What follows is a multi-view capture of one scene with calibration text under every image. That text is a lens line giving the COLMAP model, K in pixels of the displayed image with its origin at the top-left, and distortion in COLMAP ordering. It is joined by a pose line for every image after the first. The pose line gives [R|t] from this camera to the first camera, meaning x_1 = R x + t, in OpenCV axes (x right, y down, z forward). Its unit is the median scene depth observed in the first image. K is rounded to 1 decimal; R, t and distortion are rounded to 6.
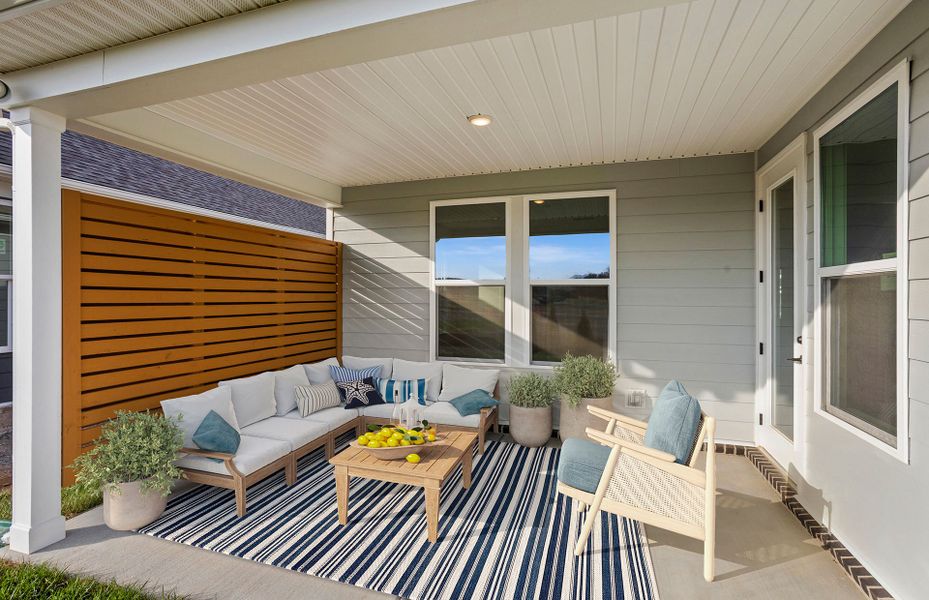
lens RADIAL K [[428.3, 0, 455.2], [0, 428.3, 296.3], [0, 0, 1]] dist [-0.029854, 0.012772]
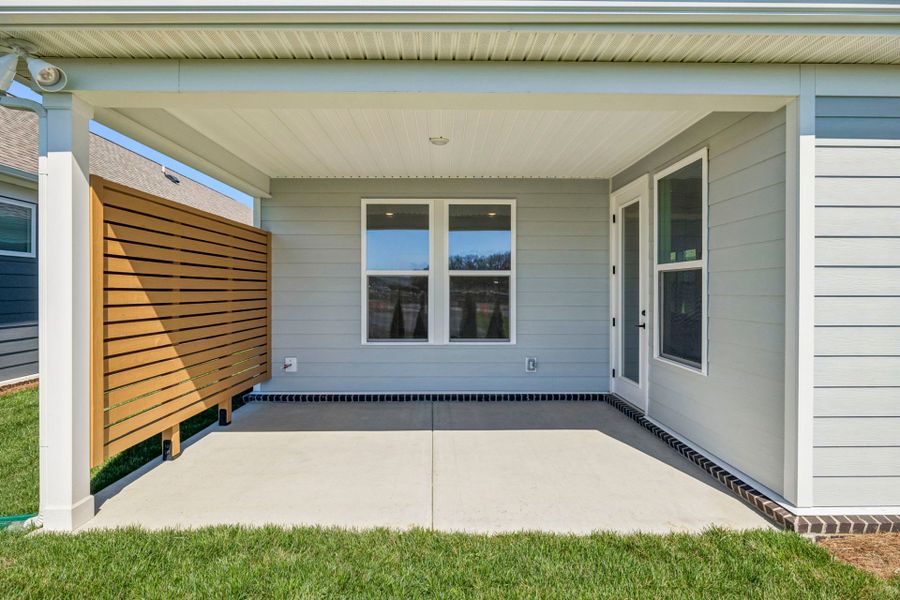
lens RADIAL K [[433.6, 0, 452.2], [0, 433.6, 293.1], [0, 0, 1]] dist [-0.006667, 0.000597]
pose [[0.944928, -0.005760, 0.327228, -0.233458], [0.001716, 0.999919, 0.012646, 0.009629], [-0.327274, -0.011388, 0.944861, -0.159827]]
